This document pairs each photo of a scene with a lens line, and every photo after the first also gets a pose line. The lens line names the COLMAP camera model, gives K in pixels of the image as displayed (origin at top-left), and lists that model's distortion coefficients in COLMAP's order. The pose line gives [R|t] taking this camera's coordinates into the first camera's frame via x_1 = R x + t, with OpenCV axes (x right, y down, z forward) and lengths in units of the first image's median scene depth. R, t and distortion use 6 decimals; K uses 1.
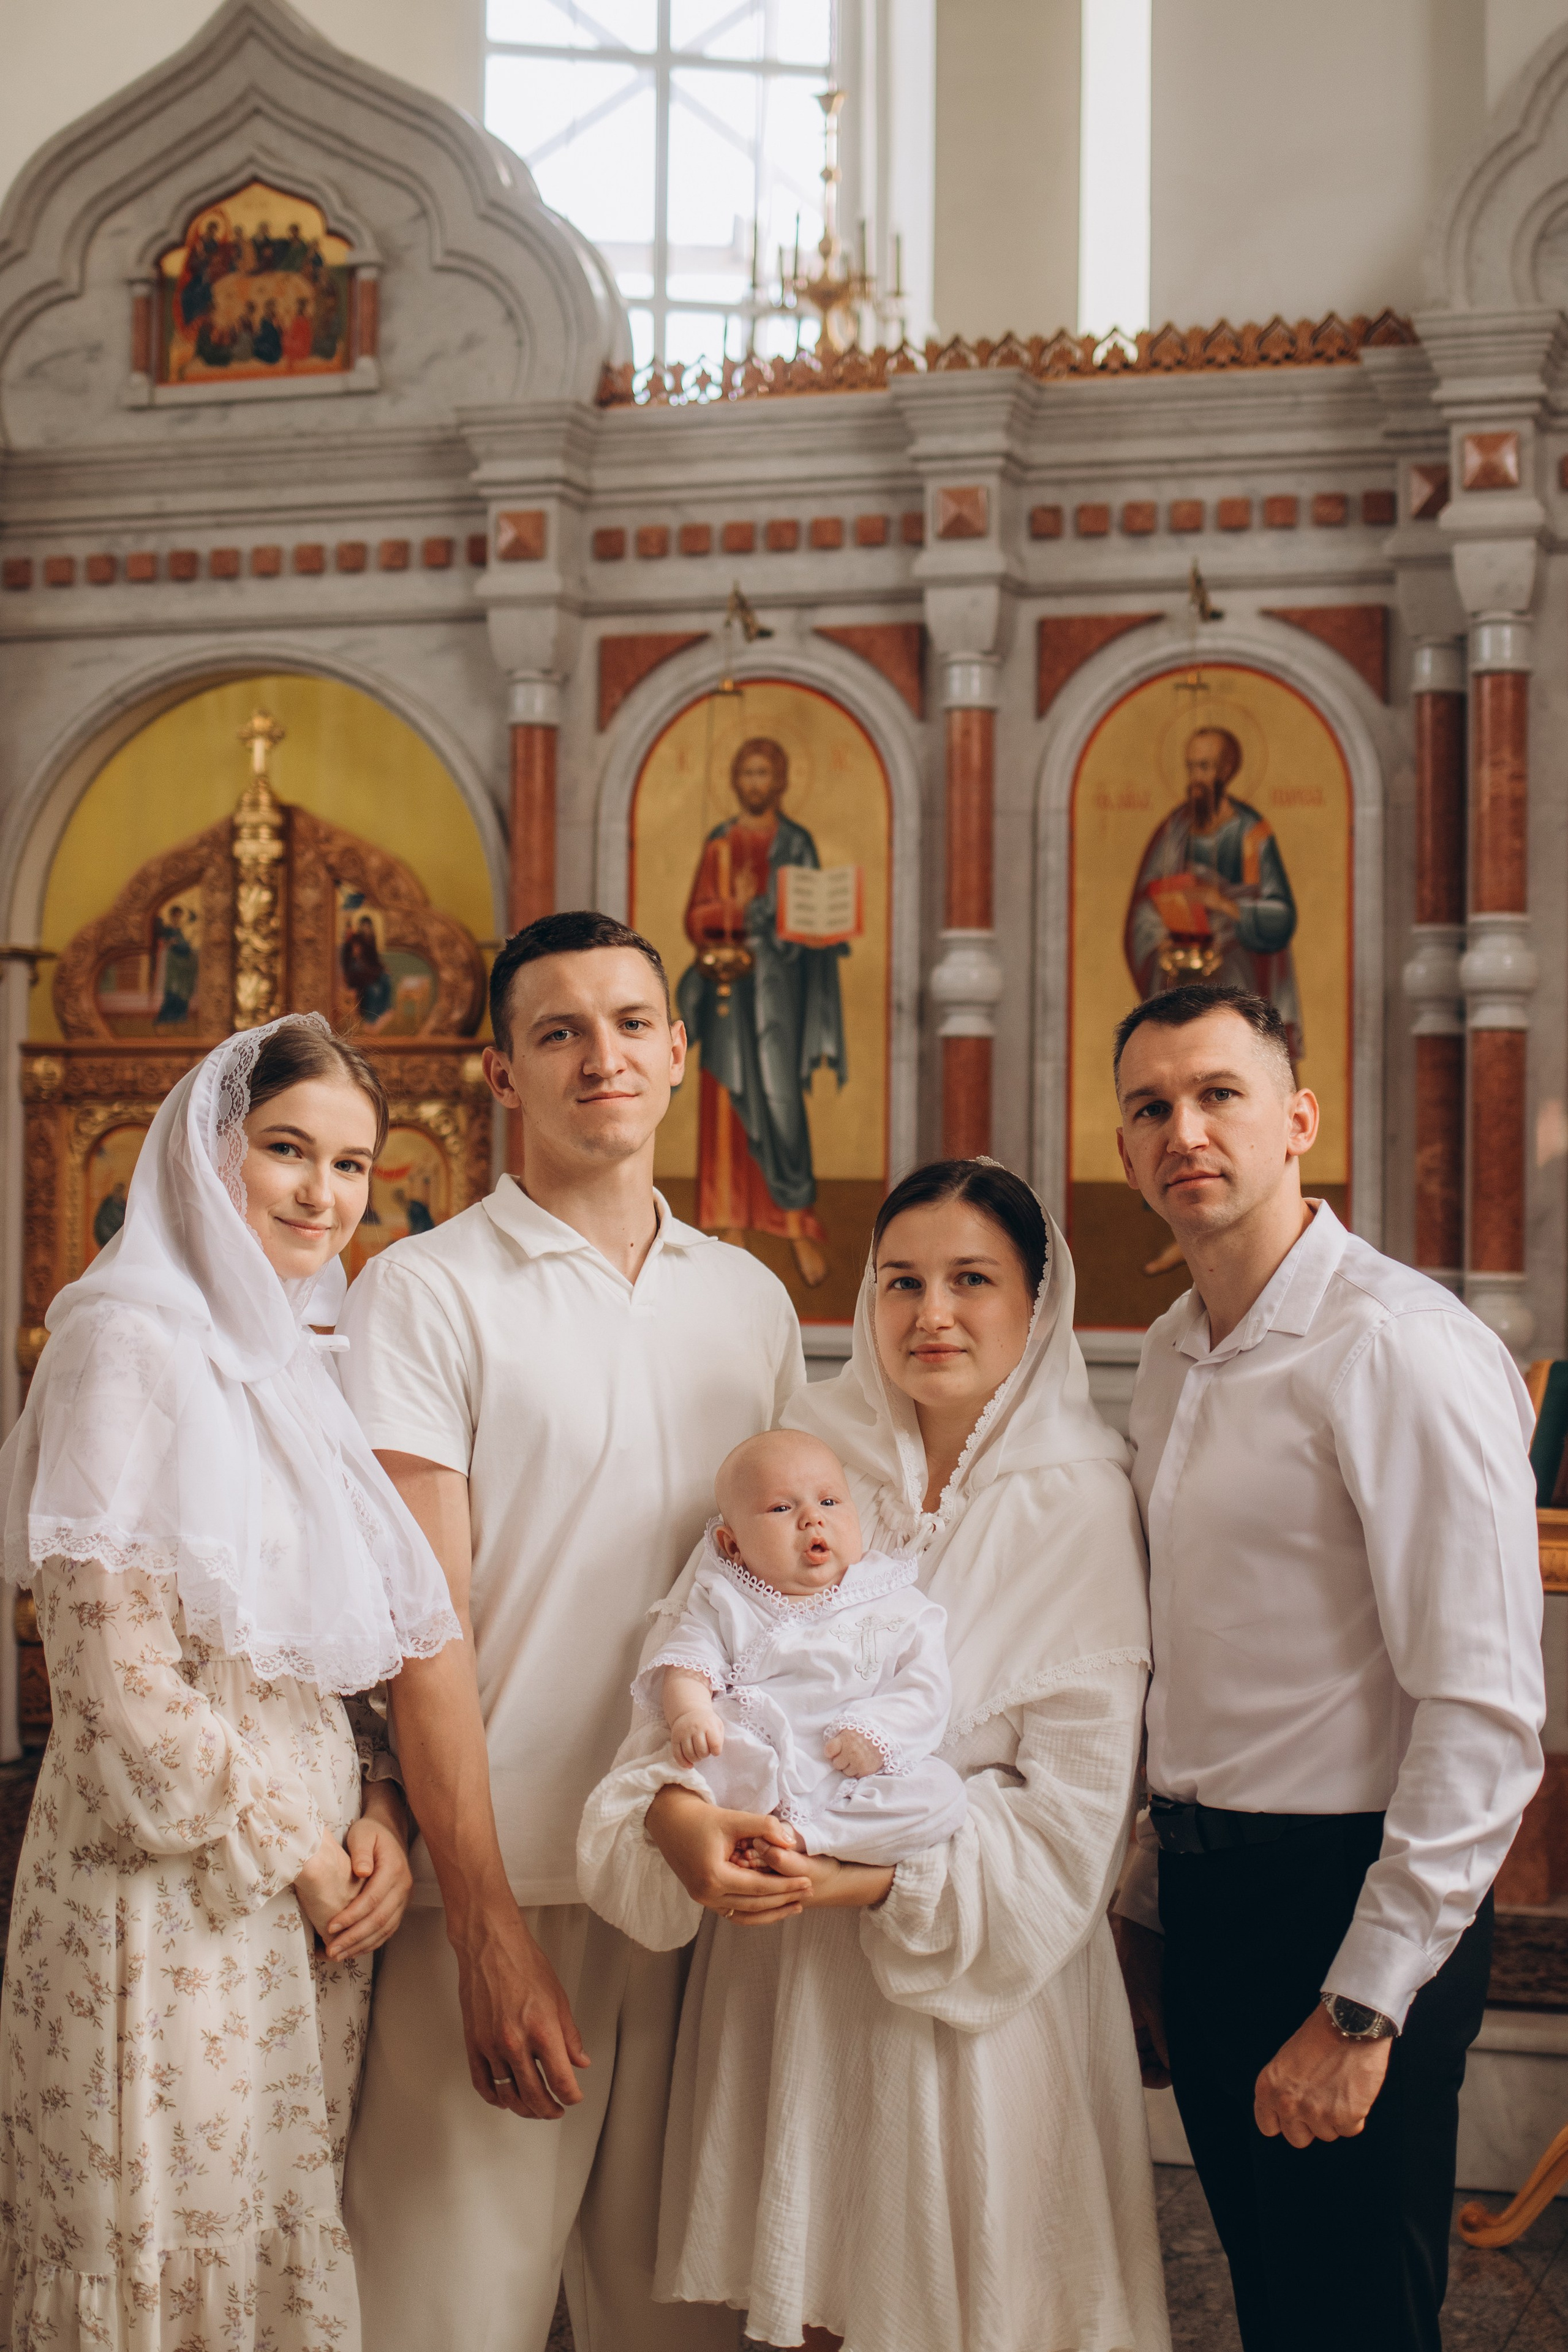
lens RADIAL K [[3739.4, 0, 784.0], [0, 3739.4, 1176.0], [0, 0, 1]] dist [-0.075150, 0.075661]
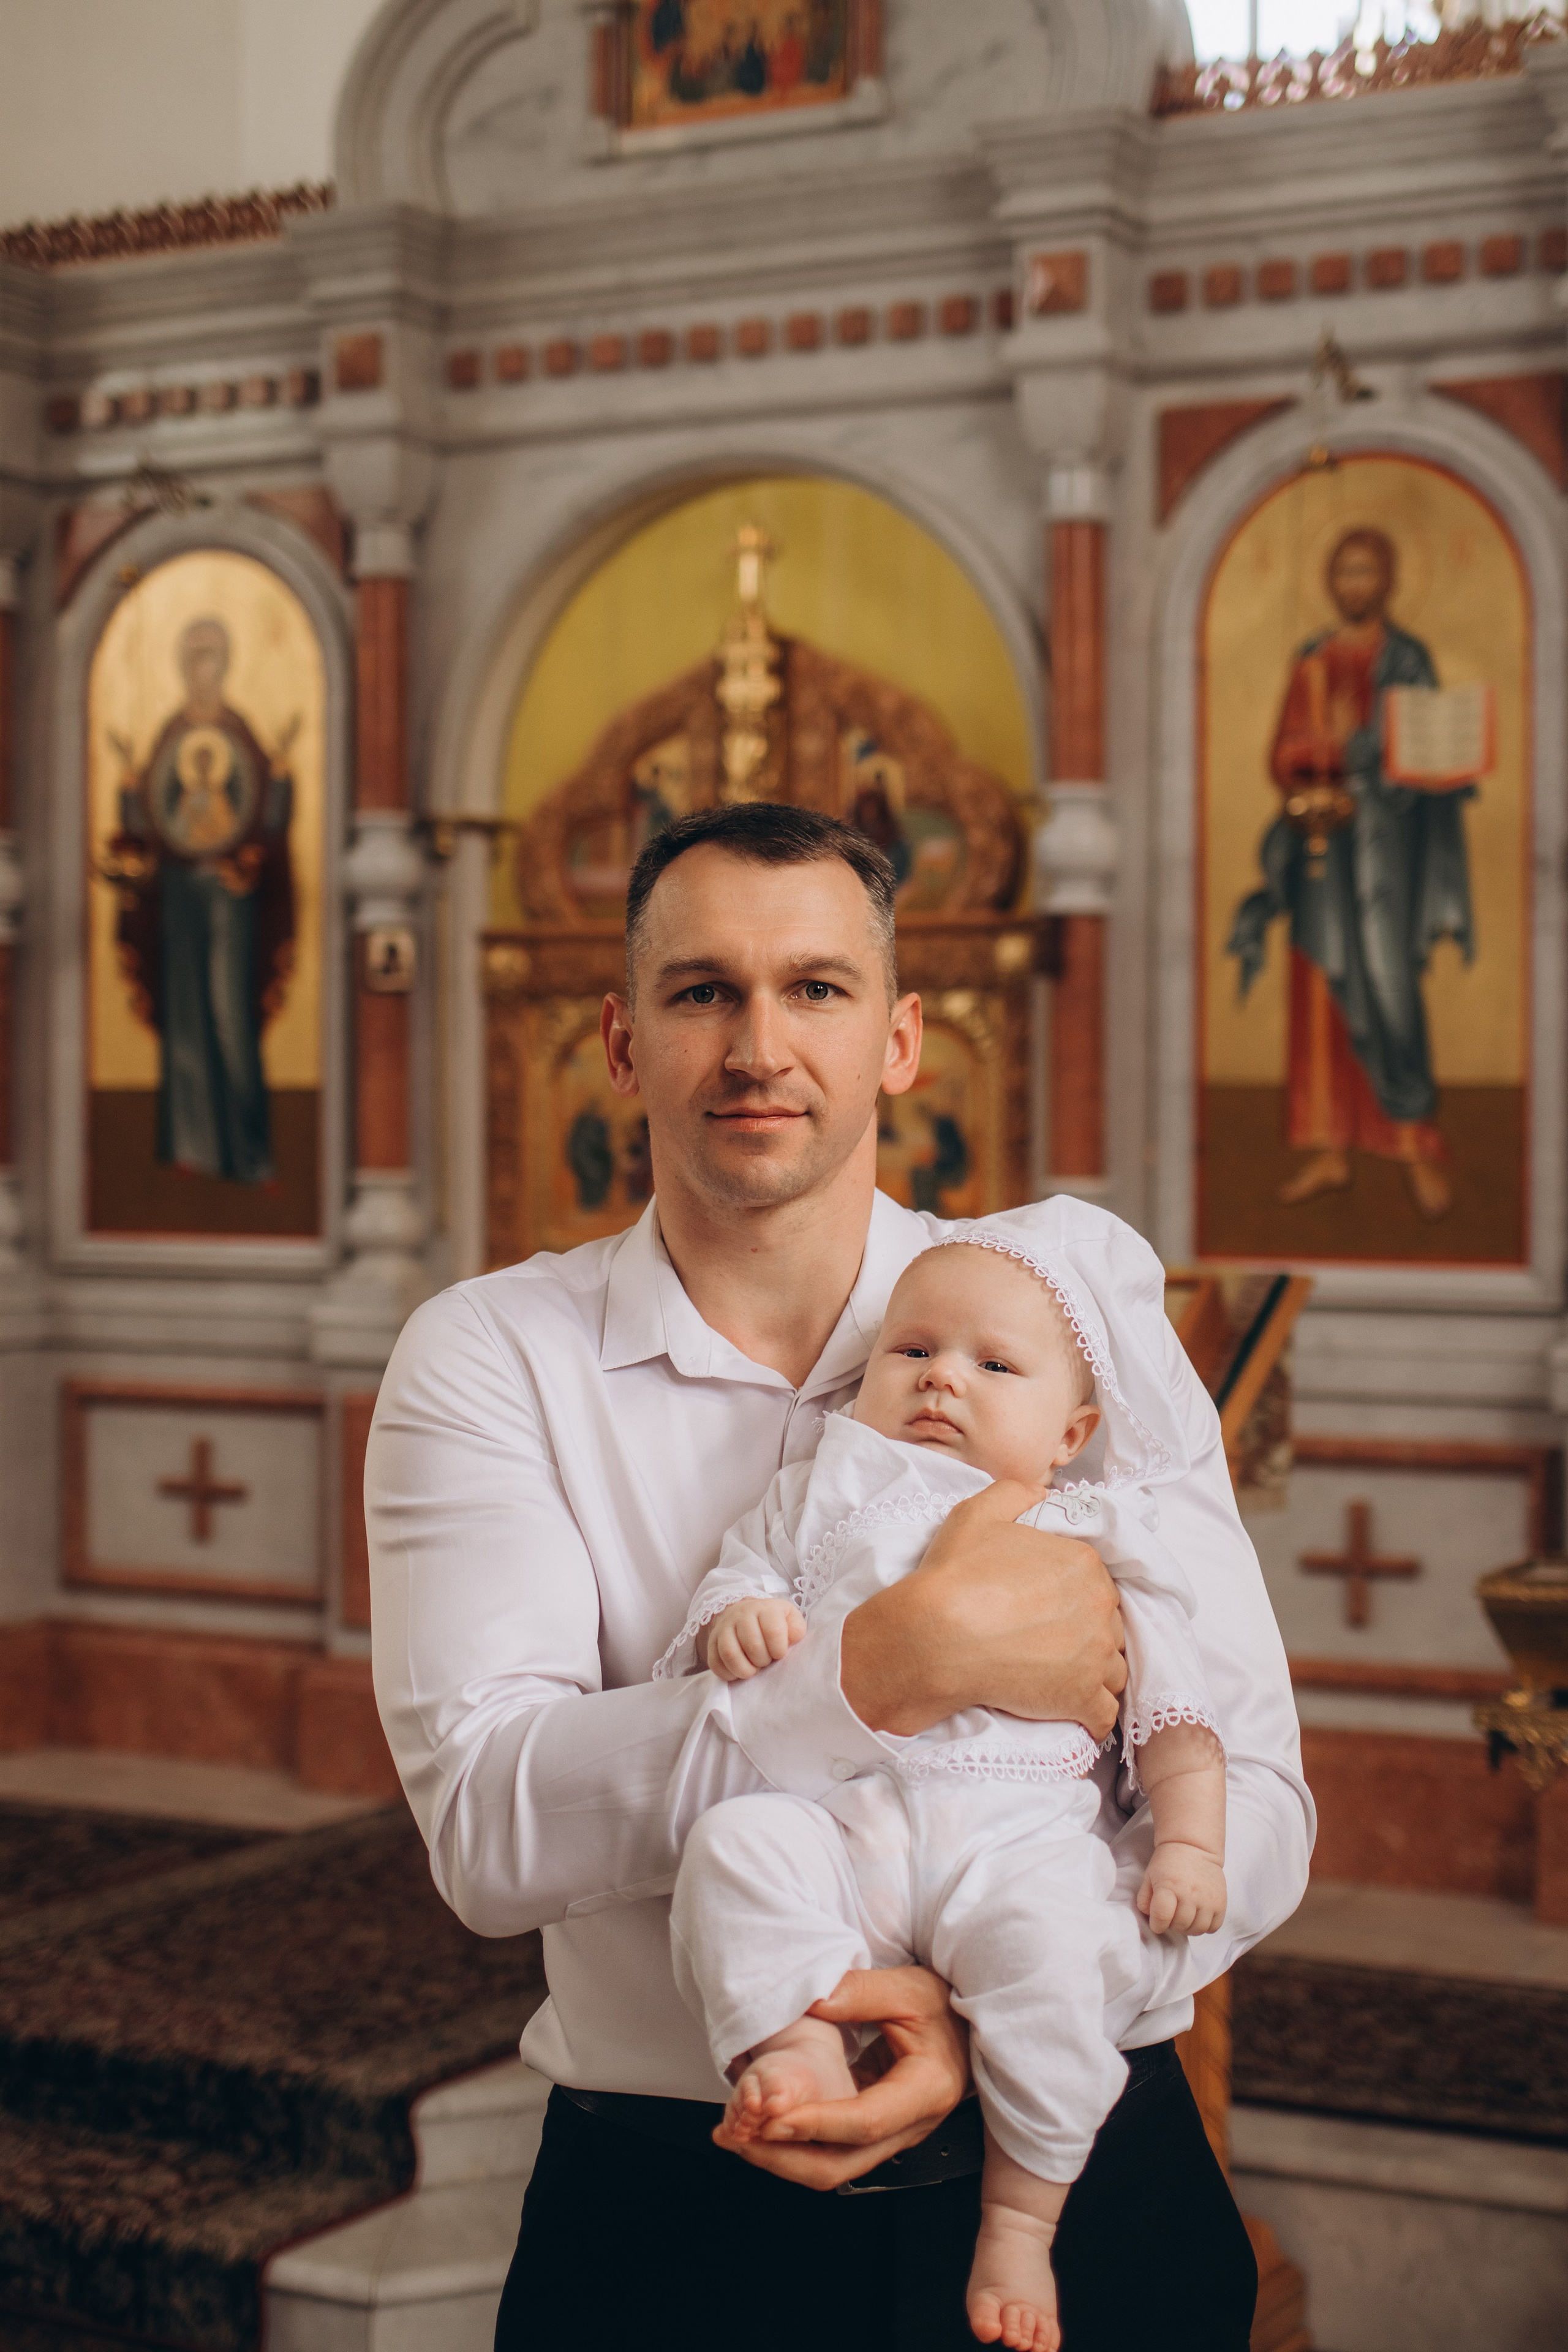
lens RADIAL K [[3675.5, 0, 784.0], [0, 3675.5, 1176.0], [0, 0, 1]] dist [-0.055734, -0.007220]
pose [[0.985319, -0.006109, -0.170612, 0.004601], [0.010783, 0.999591, 0.026483, -0.001734], [0.170381, -0.027934, 0.984982, 0.208679]]
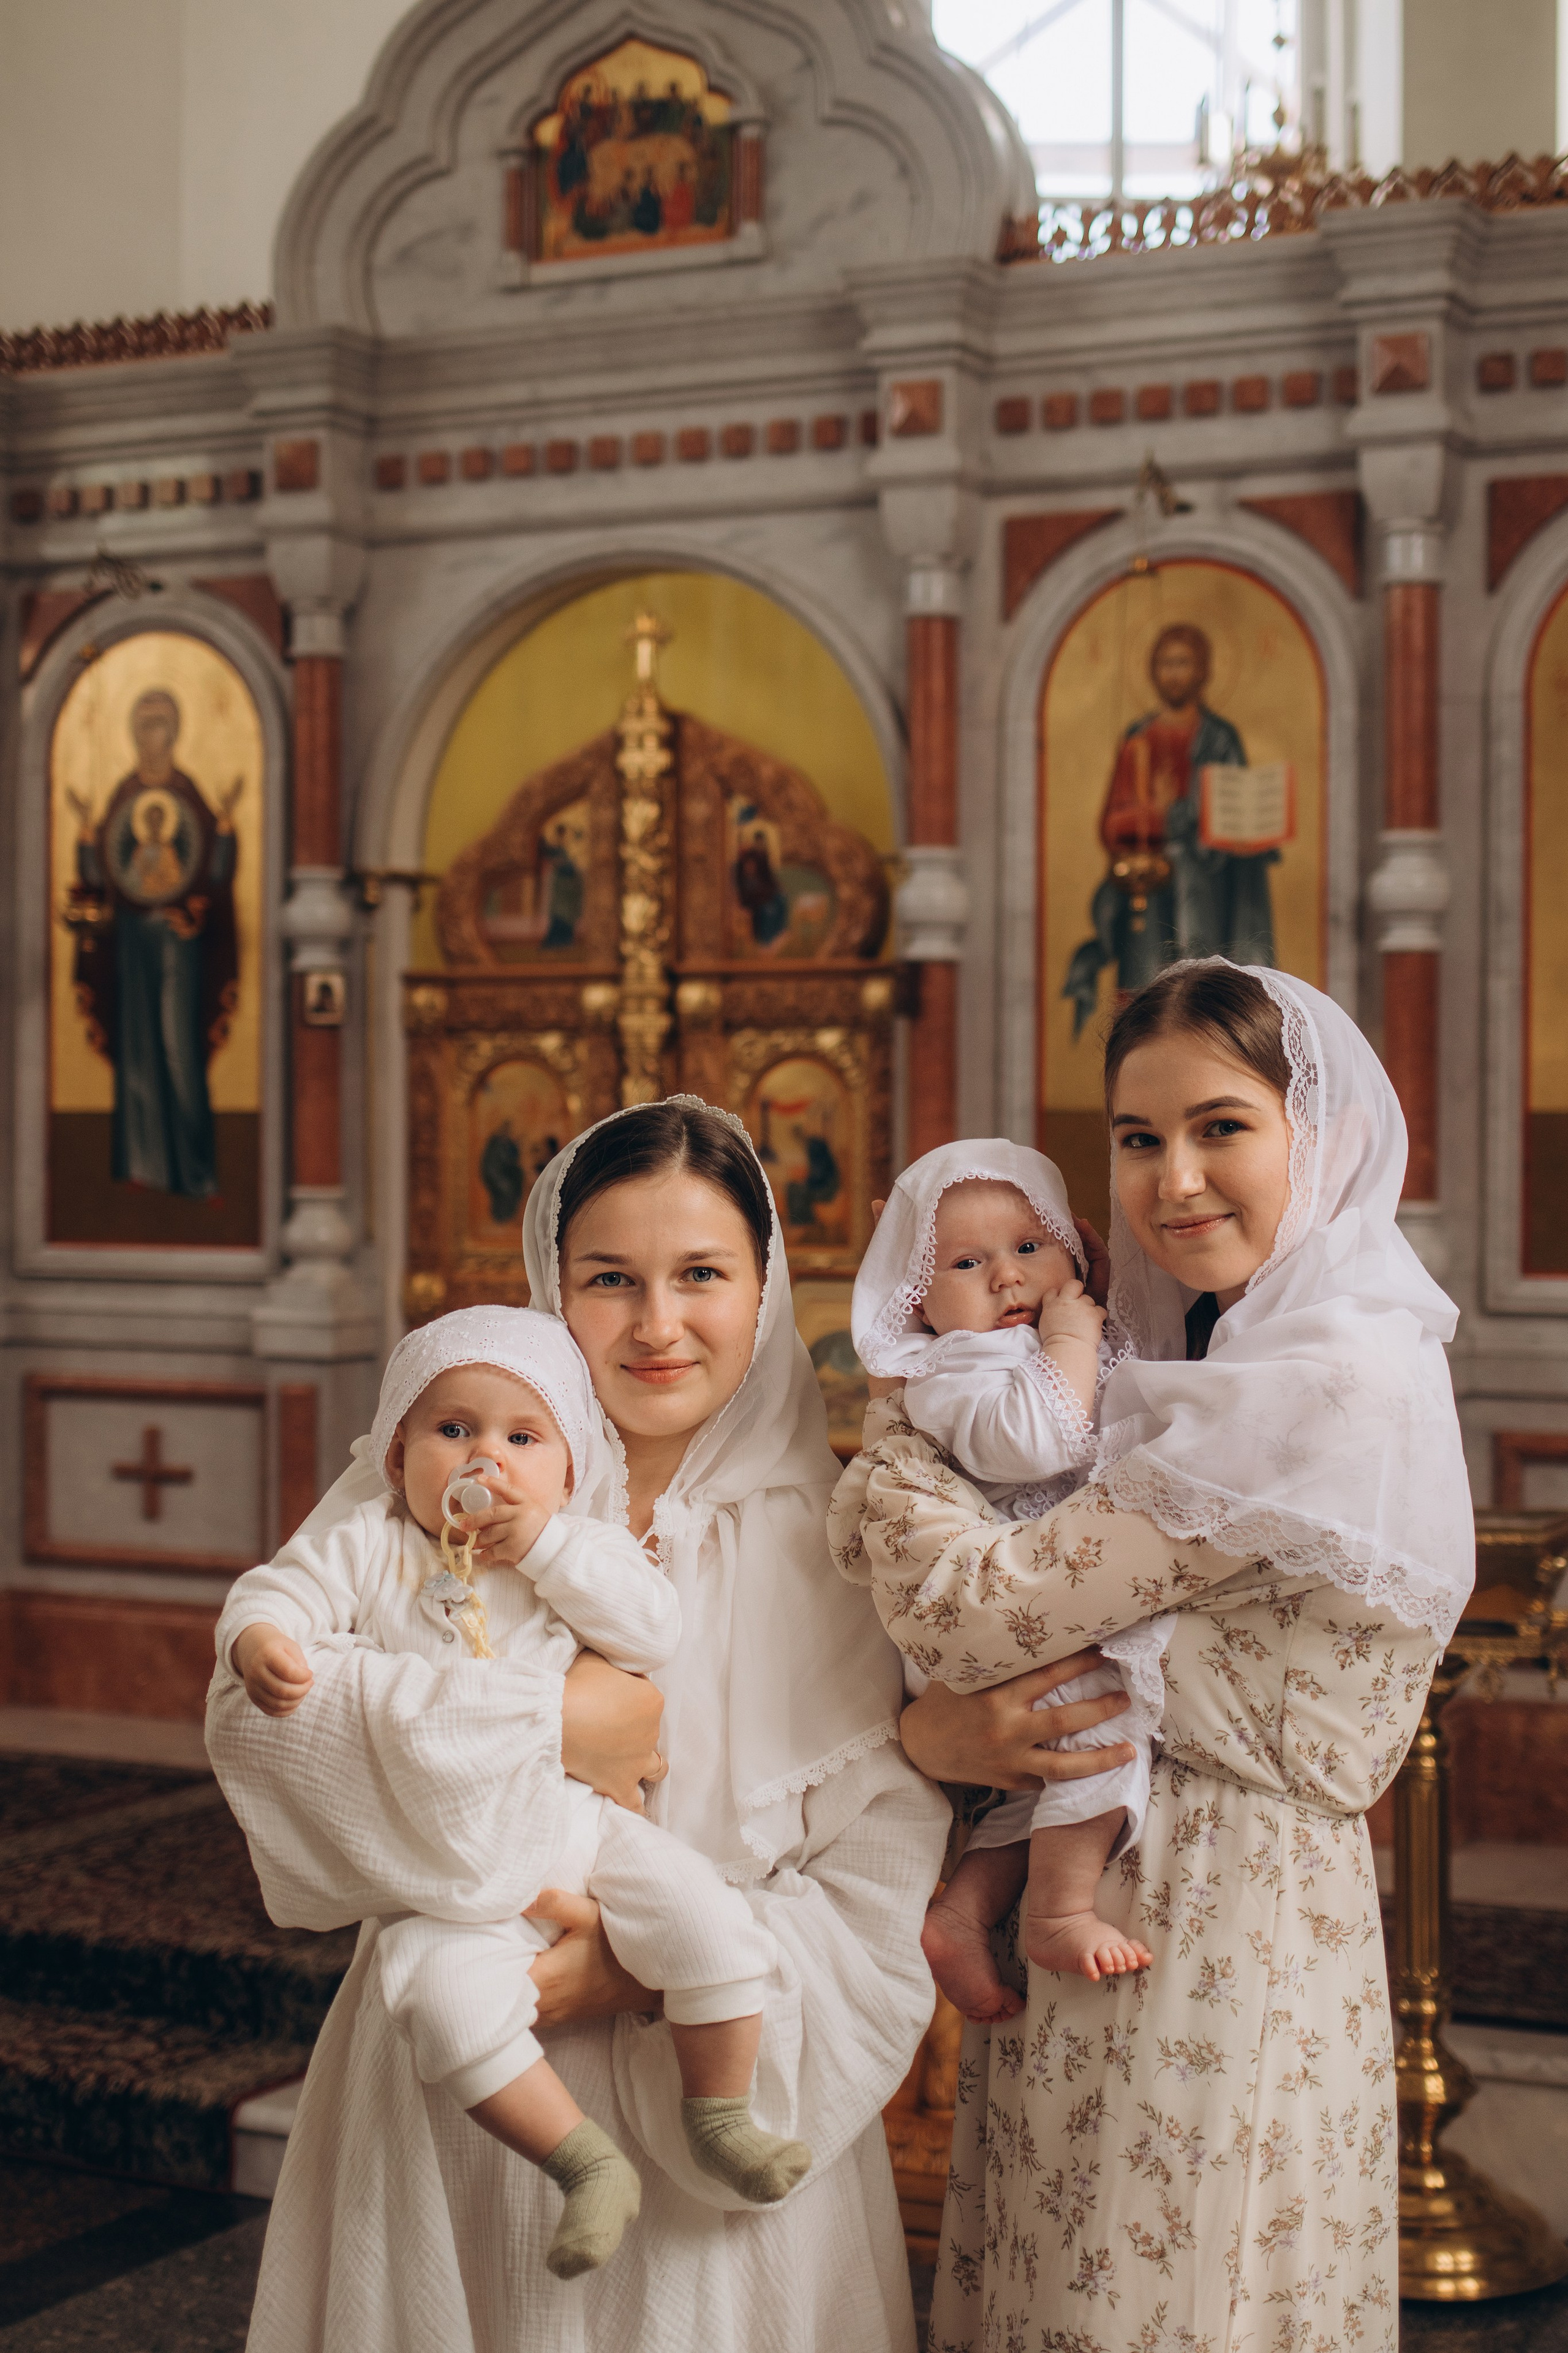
lens RADIAL K [[3633.6, 0, 784.0], [0, 3633.6, 1176.5], [0, 0, 1]] dist [-0.052010, -0.037267]
pose [[0.989889, -0.006205, -0.141707, 0.022042], [0.009326, 0.999728, 0.021375, -0.003054], [0.141536, -0.022481, 0.989678, 0.112339]]
